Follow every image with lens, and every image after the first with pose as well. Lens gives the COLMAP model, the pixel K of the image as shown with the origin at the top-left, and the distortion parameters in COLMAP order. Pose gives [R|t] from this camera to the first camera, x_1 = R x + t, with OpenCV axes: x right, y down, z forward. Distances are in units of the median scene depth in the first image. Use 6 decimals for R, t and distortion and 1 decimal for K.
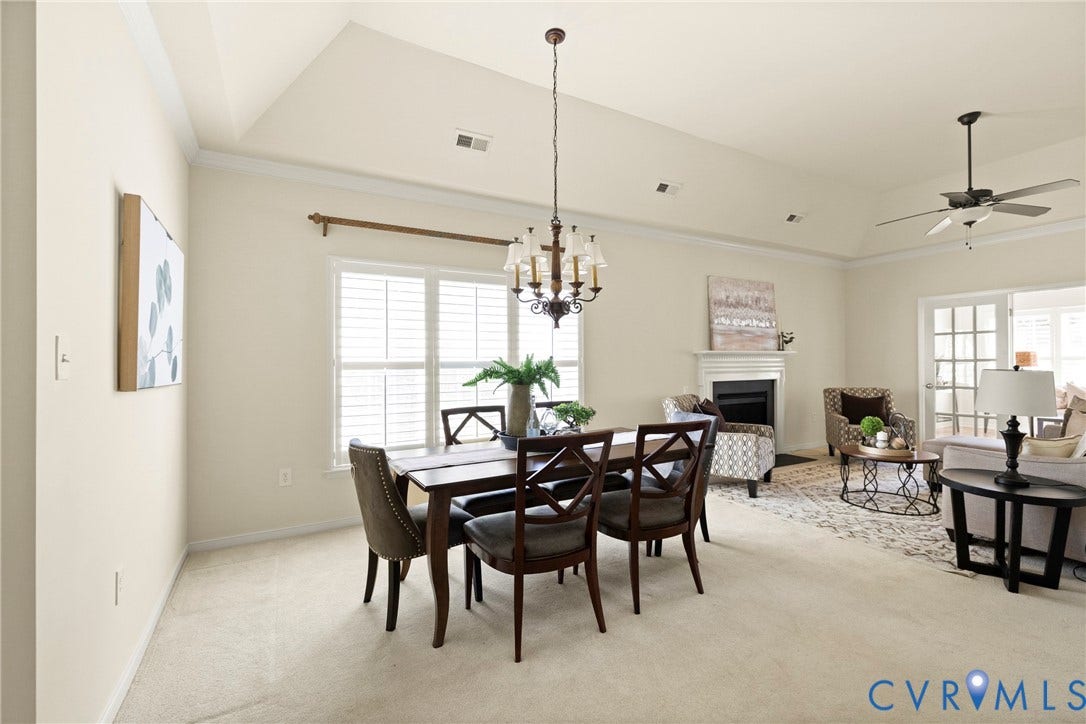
lens RADIAL K [[463.5, 0, 539.9], [0, 463.5, 361.5], [0, 0, 1]] dist [0.006000, -0.000276]
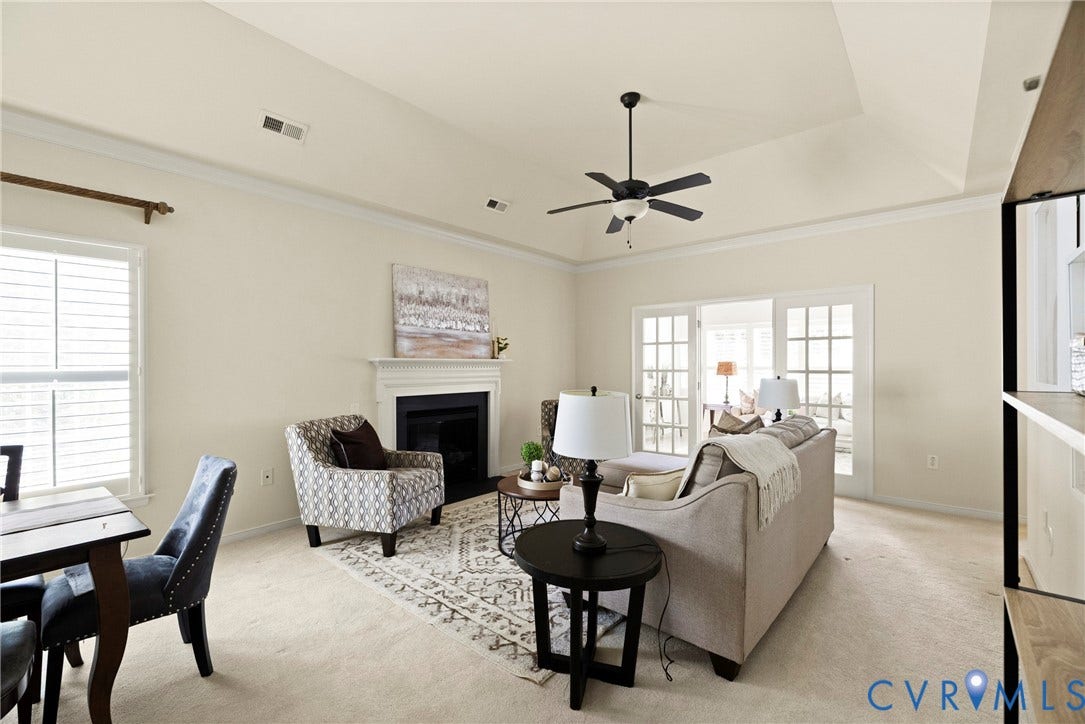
lens RADIAL K [[463.1, 0, 545.9], [0, 463.1, 364.4], [0, 0, 1]] dist [0.006000, -0.000276]
pose [[0.936243, 0.005034, 0.351318, 0.329483], [-0.002148, 0.999961, -0.008604, -0.005894], [-0.351347, 0.007301, 0.936217, 0.164358]]
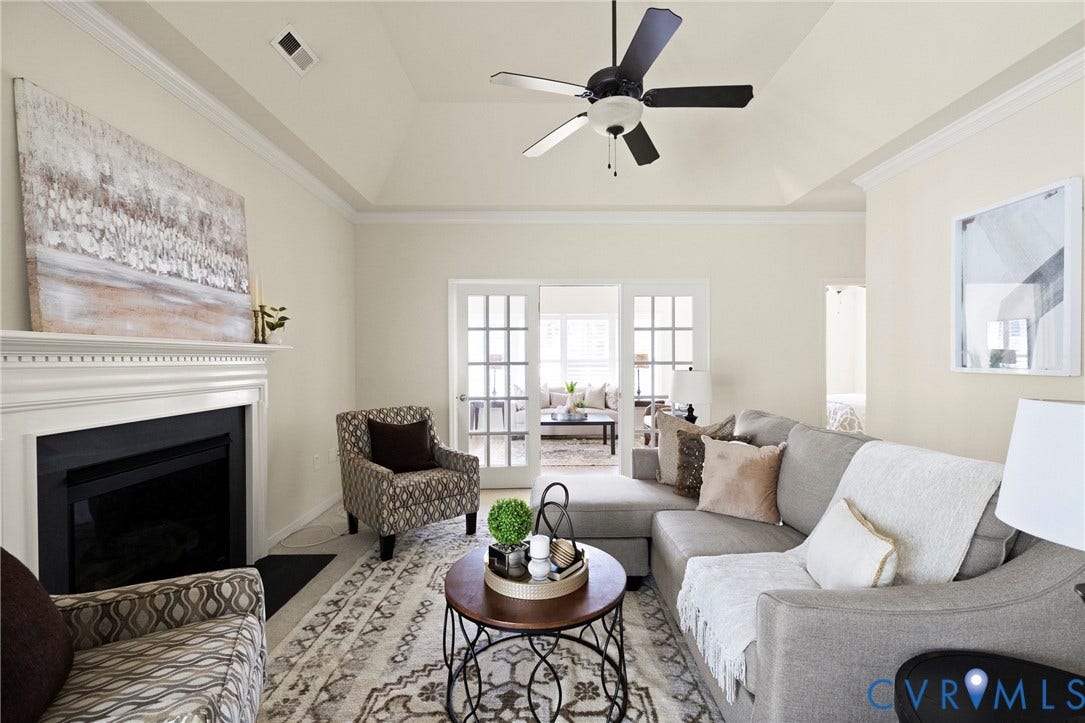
lens RADIAL K [[463.1, 0, 543.7], [0, 463.1, 361.8], [0, 0, 1]] dist [0.006000, -0.000276]
pose [[0.477882, -0.000486, 0.878424, 0.262332], [0.005405, 0.999983, -0.002387, -0.002344], [-0.878407, 0.005889, 0.477876, 0.564756]]
